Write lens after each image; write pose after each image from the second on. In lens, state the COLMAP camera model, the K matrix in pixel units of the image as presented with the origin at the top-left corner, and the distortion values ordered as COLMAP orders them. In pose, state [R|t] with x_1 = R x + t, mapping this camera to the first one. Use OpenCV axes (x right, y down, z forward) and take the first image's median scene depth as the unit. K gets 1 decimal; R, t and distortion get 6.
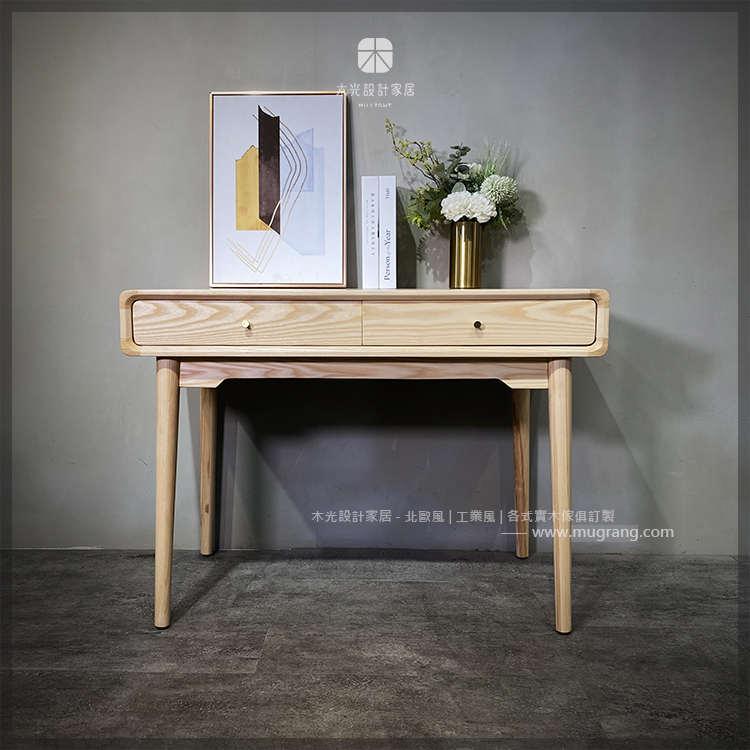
lens RADIAL K [[779.4, 0, 349.0], [0, 779.4, 383.1], [0, 0, 1]] dist [0.011579, 0.000000]
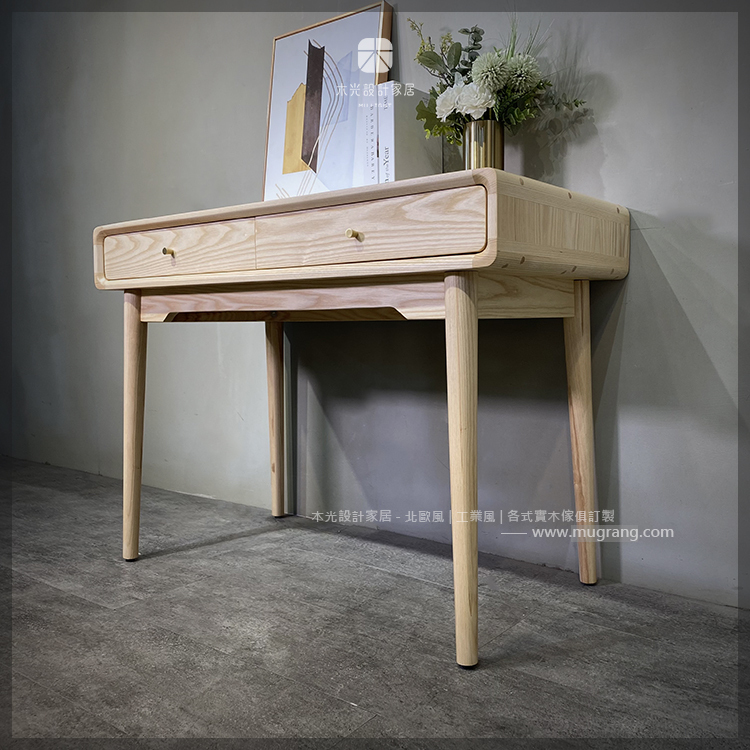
lens RADIAL K [[779.4, 0, 363.6], [0, 779.4, 385.7], [0, 0, 1]] dist [0.011579, 0.000000]
pose [[0.791188, 0.041870, -0.610138, 0.627597], [-0.065163, 0.997746, -0.016031, 0.085152], [0.608092, 0.052442, 0.792133, 0.375723]]
